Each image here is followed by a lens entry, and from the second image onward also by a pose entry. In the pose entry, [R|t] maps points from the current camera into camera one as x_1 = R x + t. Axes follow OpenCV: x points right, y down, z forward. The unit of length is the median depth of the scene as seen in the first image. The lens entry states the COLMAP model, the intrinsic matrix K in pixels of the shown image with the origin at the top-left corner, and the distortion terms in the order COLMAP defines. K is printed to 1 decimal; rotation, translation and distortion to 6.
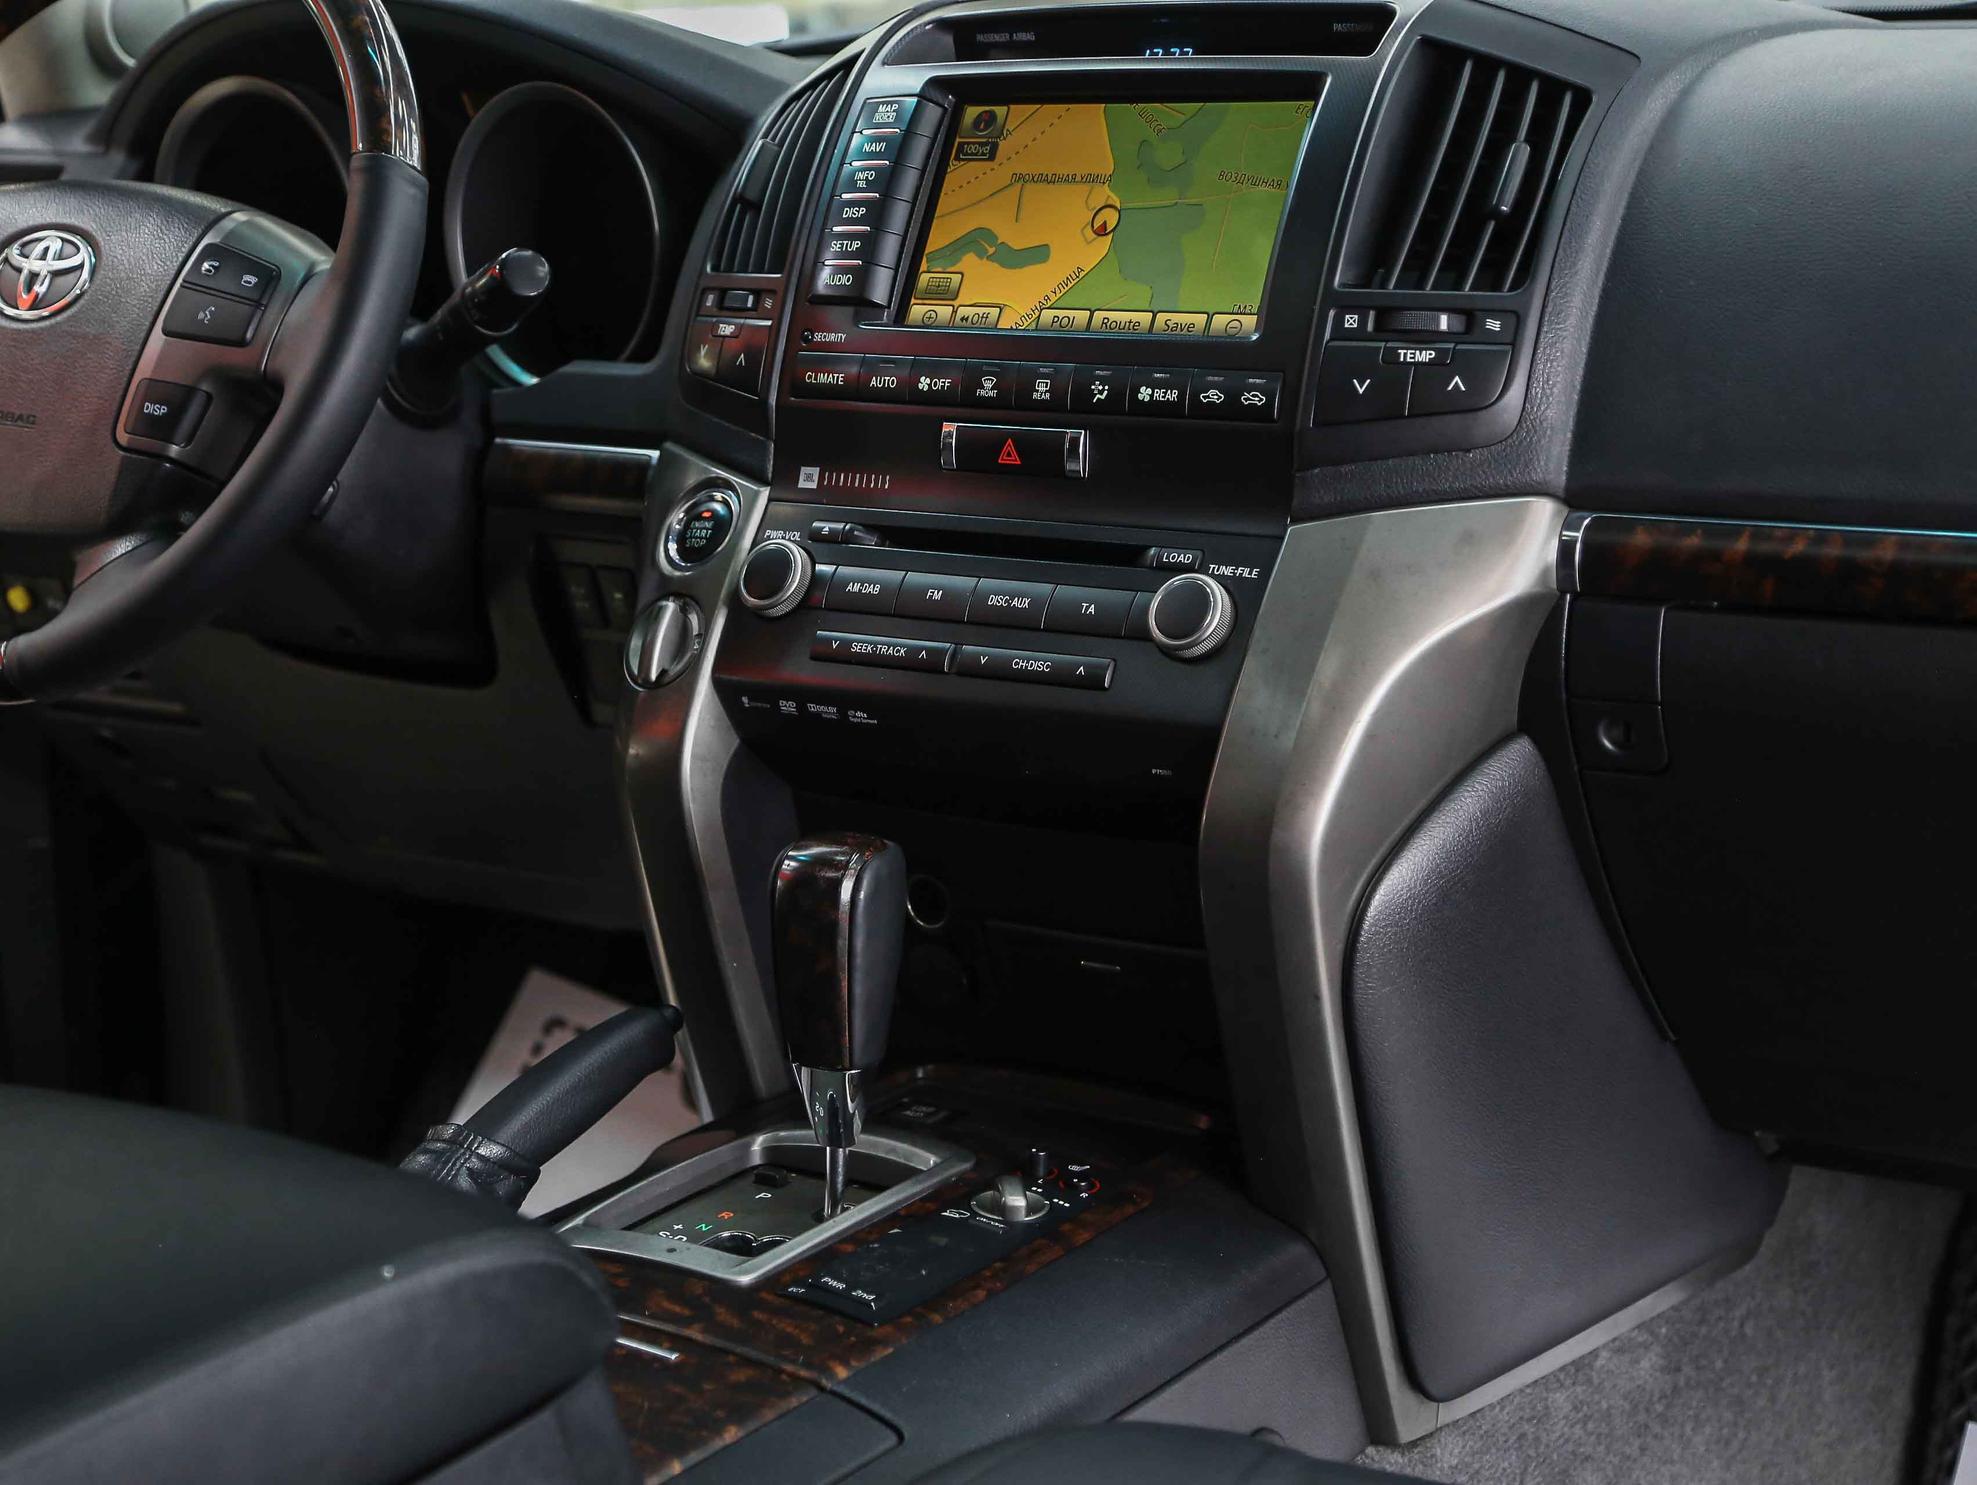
lens RADIAL K [[3728.3, 0, 980.1], [0, 3728.3, 746.6], [0, 0, 1]] dist [0.239401, 0.000000]
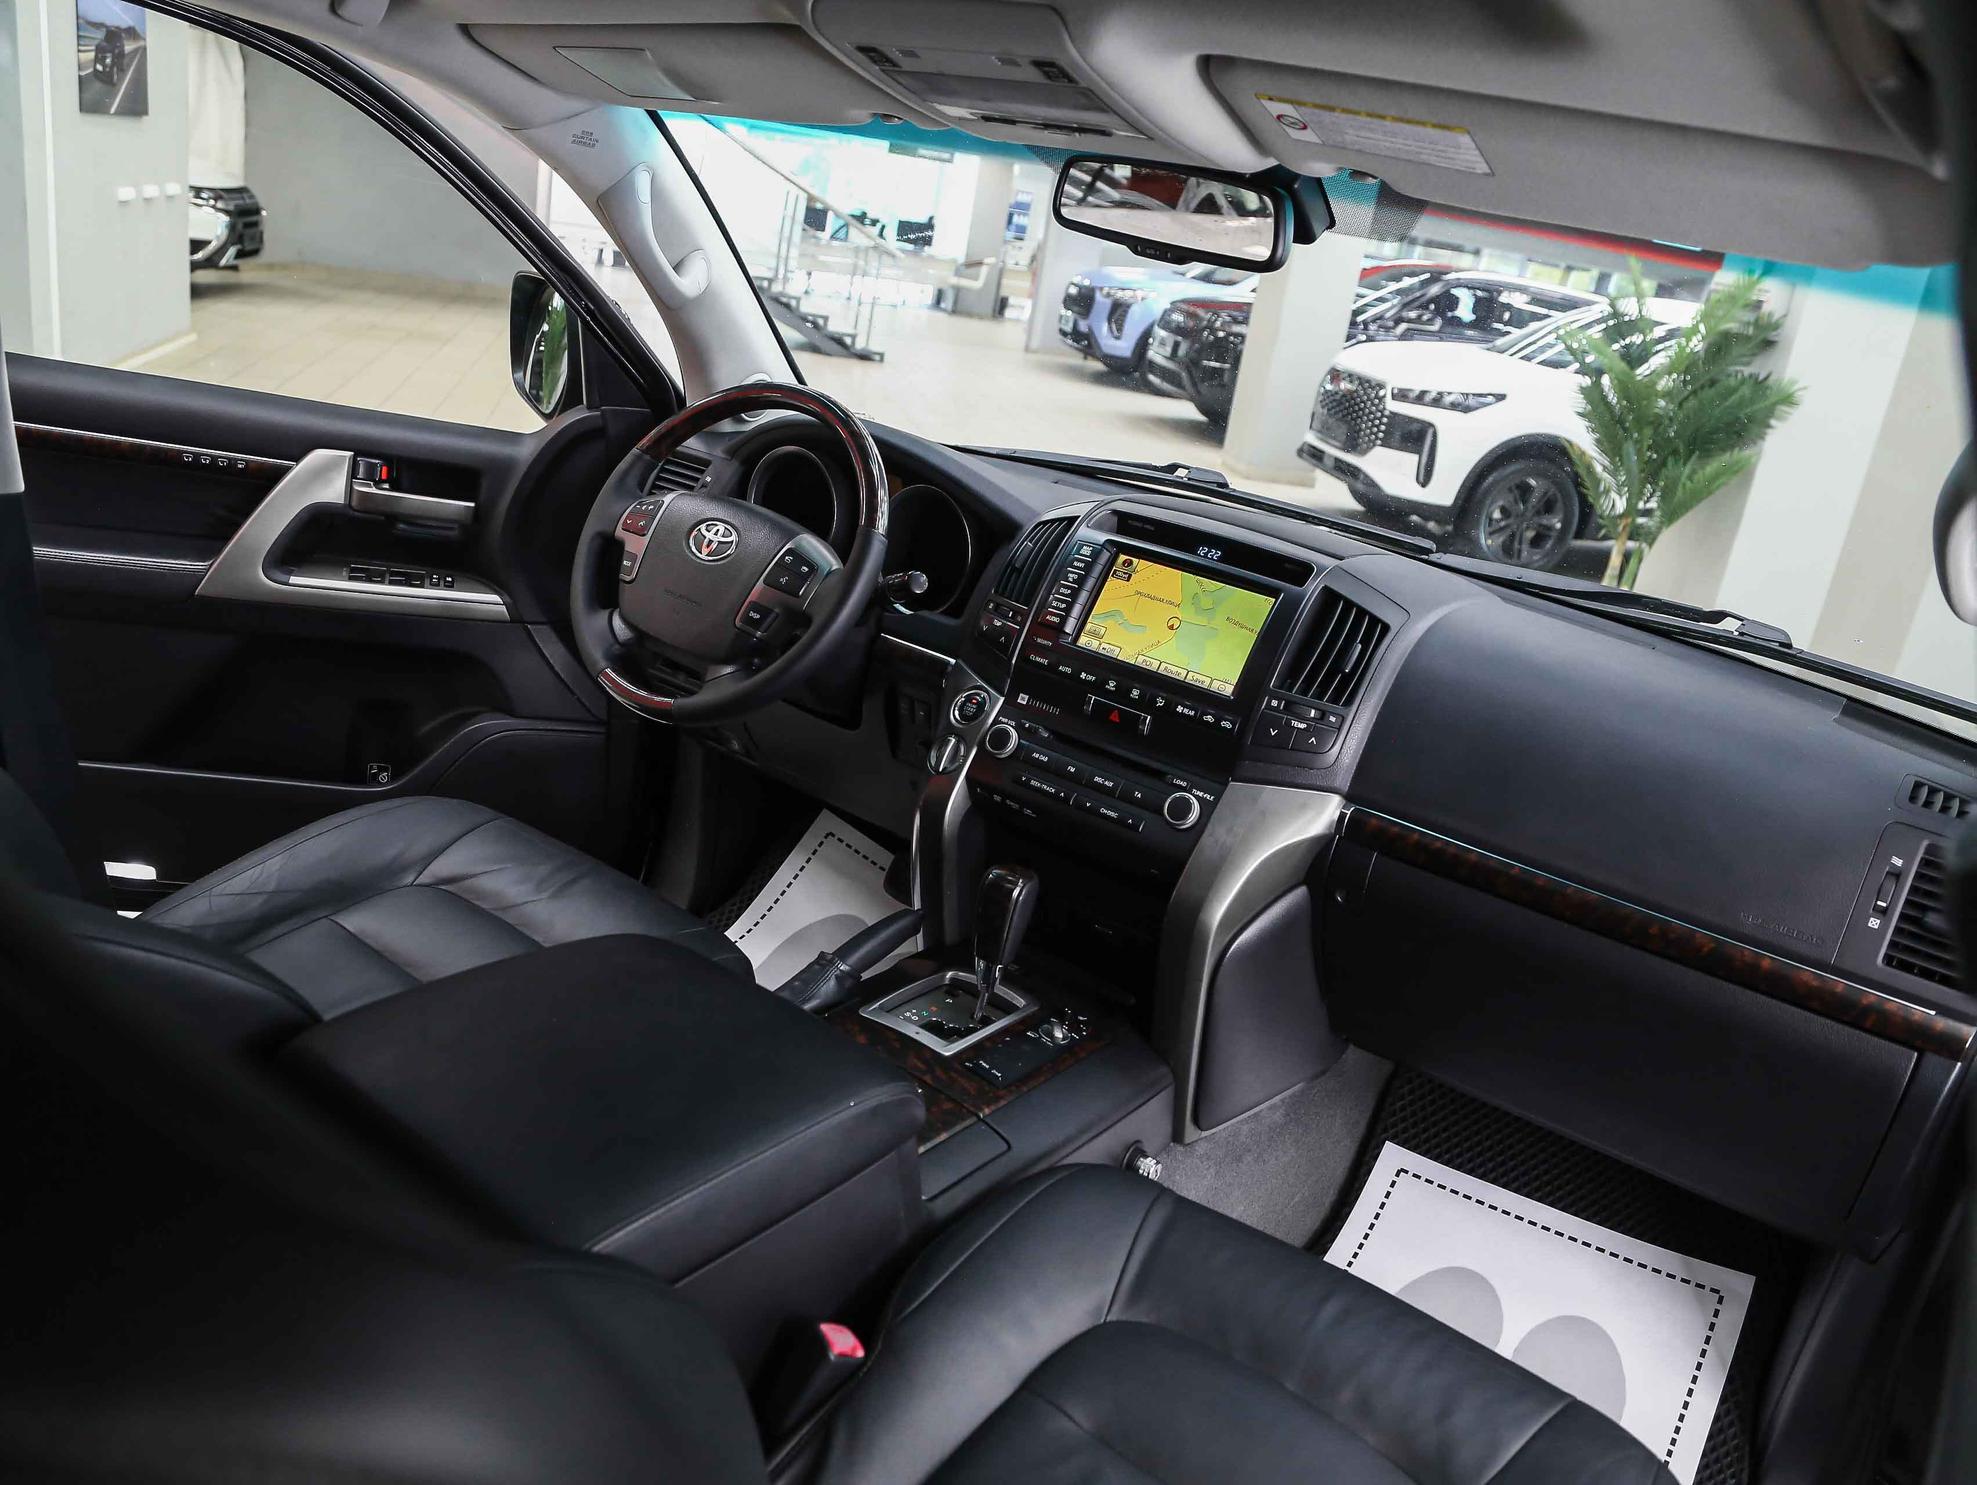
lens RADIAL K [[1602.2, 0, 985.2], [0, 1602.2, 761.7], [0, 0, 1]] dist [-0.101496, 0.049321]
pose [[0.978926, 0.195677, 0.058438, -0.119515], [-0.201087, 0.973523, 0.108703, -0.137776], [-0.035620, -0.118163, 0.992355, 0.006380]]
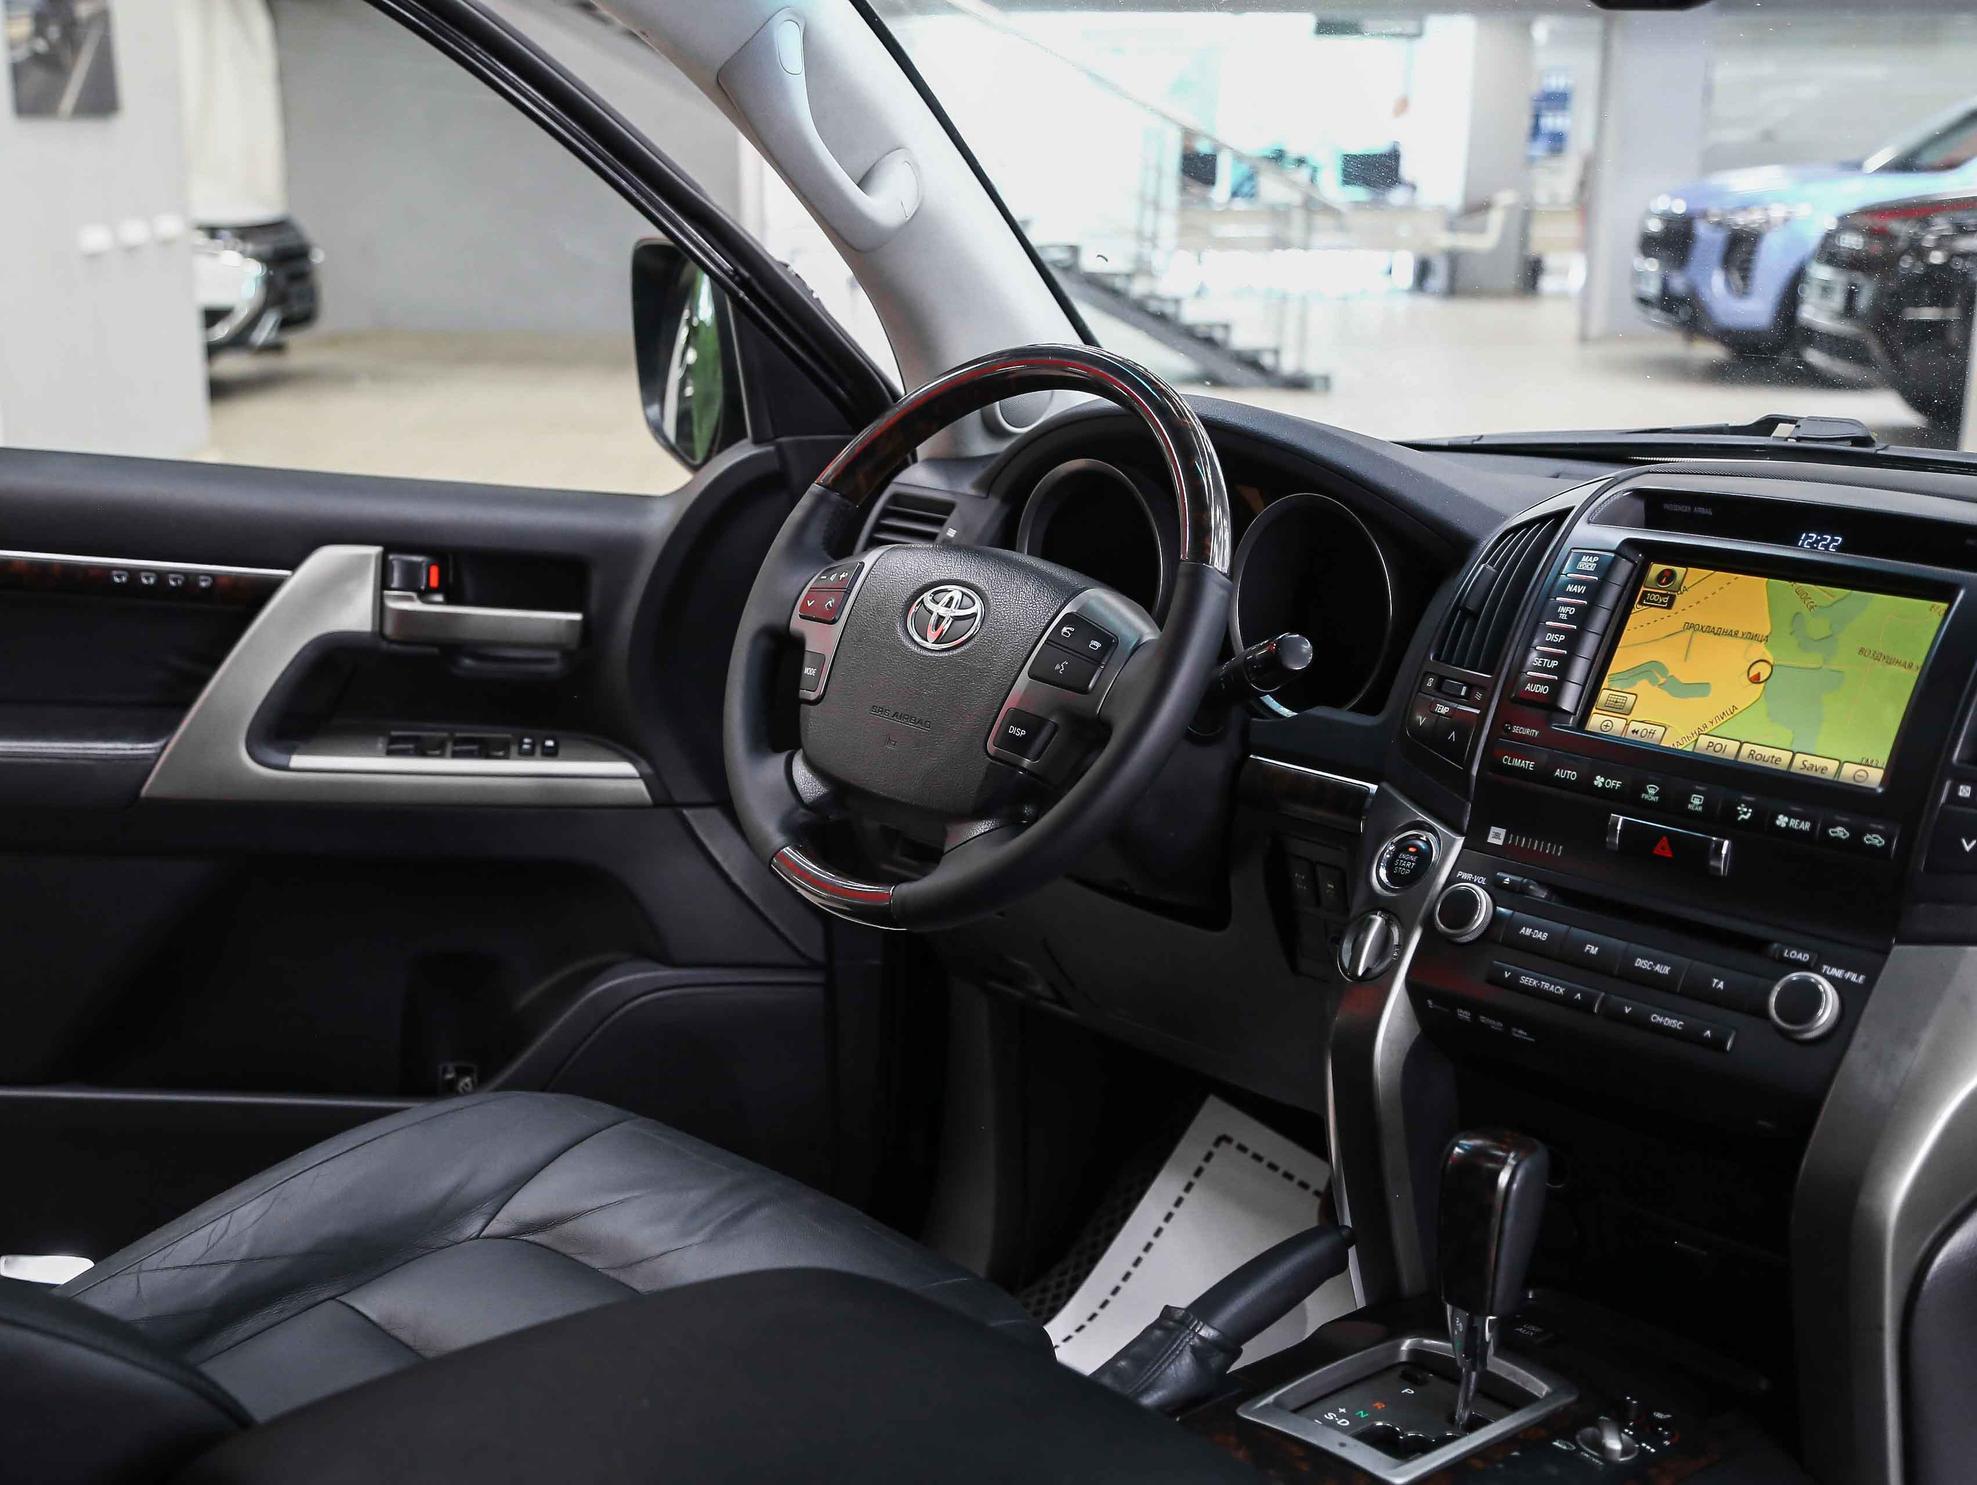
lens RADIAL K [[2729.8, 0, 980.6], [0, 2729.8, 746.8], [0, 0, 1]] dist [0.104272, 0.000000]
pose [[0.978156, 0.110340, -0.176168, -0.057005], [-0.109493, 0.993881, 0.014553, -0.097107], [0.176696, 0.005054, 0.984253, 0.026158]]
